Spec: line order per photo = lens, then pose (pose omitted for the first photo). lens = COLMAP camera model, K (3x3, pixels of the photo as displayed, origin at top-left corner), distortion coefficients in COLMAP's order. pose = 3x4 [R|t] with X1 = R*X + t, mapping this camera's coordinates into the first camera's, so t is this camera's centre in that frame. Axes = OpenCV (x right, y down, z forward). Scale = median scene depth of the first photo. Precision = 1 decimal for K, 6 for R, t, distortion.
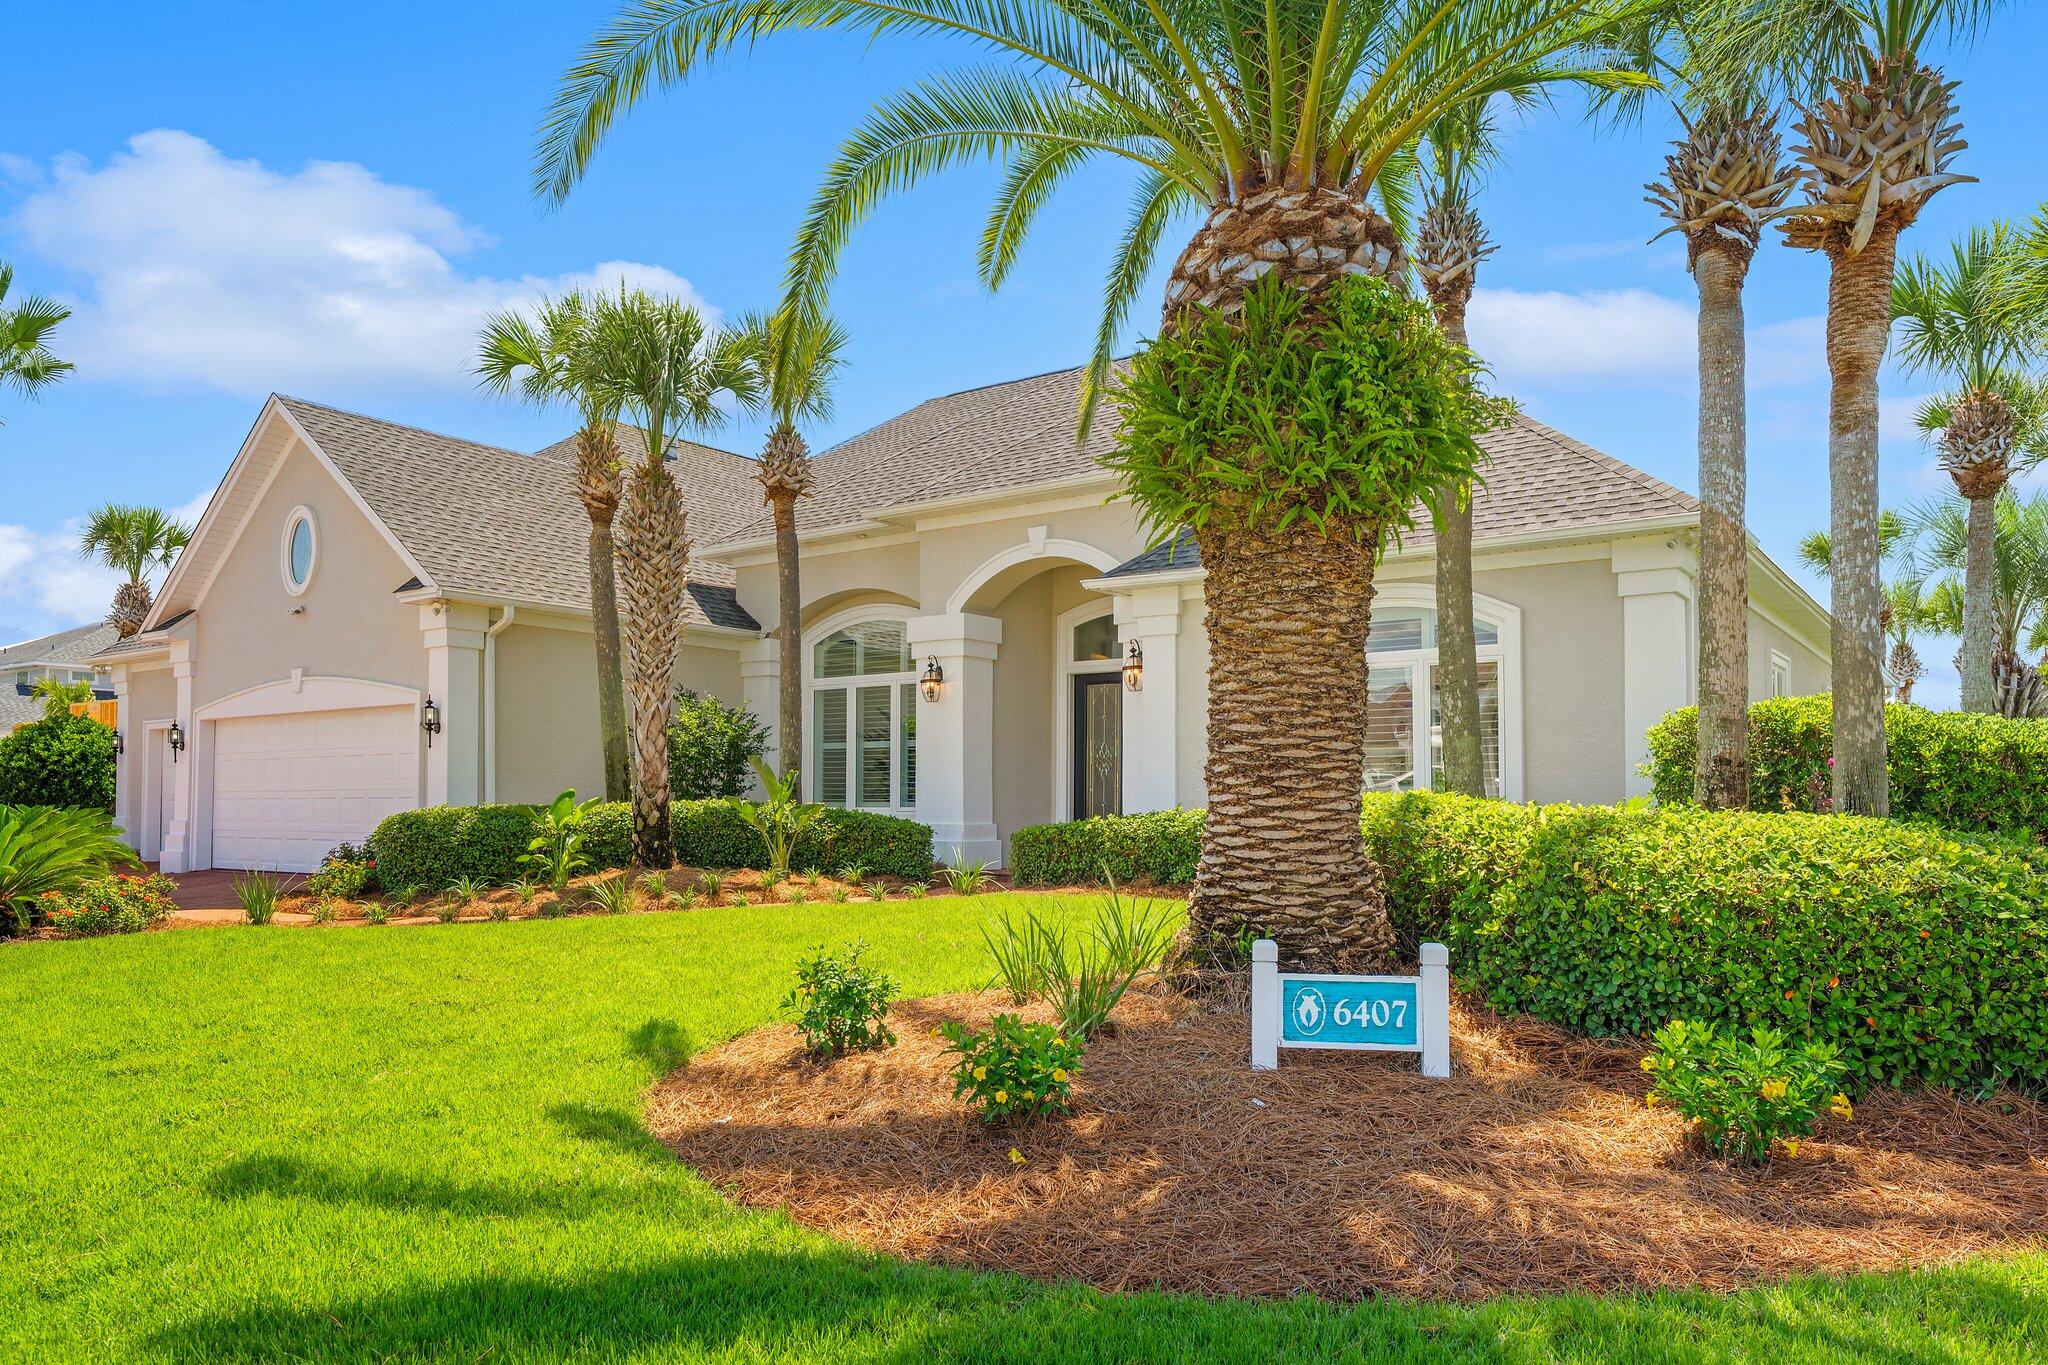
lens RADIAL K [[1398.9, 0, 1020.8], [0, 1398.9, 753.5], [0, 0, 1]] dist [-0.000871, -0.000168]
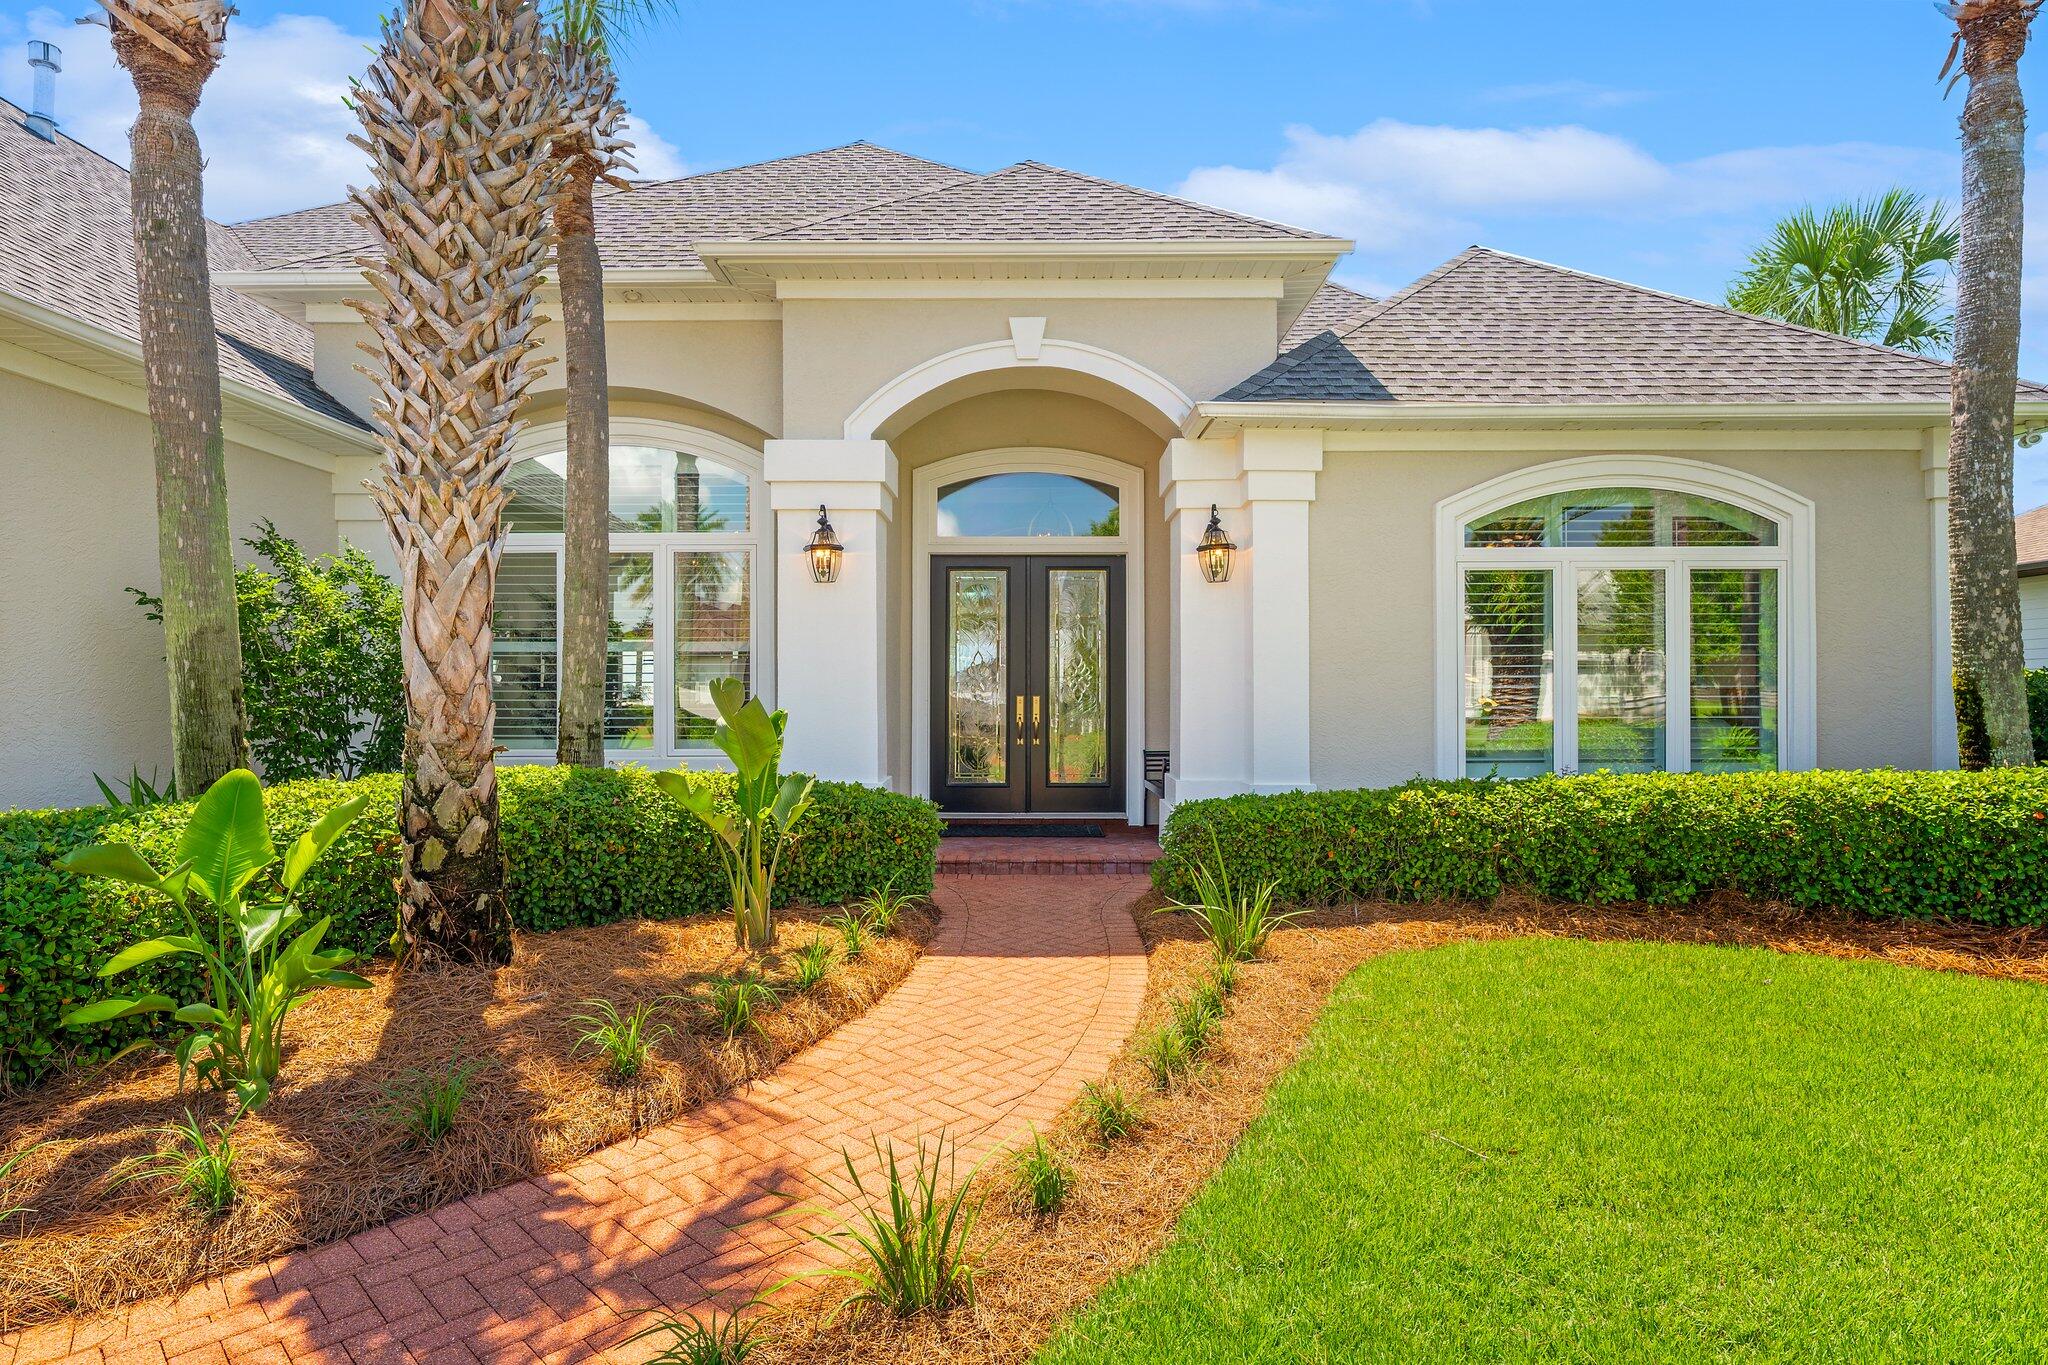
lens RADIAL K [[1120.3, 0, 1024.0], [0, 1120.3, 678.5], [0, 0, 1]] dist [0.000665, -0.000031]
pose [[0.798957, -0.000991, 0.601387, -0.328230], [-0.007213, 0.999911, 0.011230, -0.003150], [-0.601345, -0.013310, 0.798879, 0.653024]]
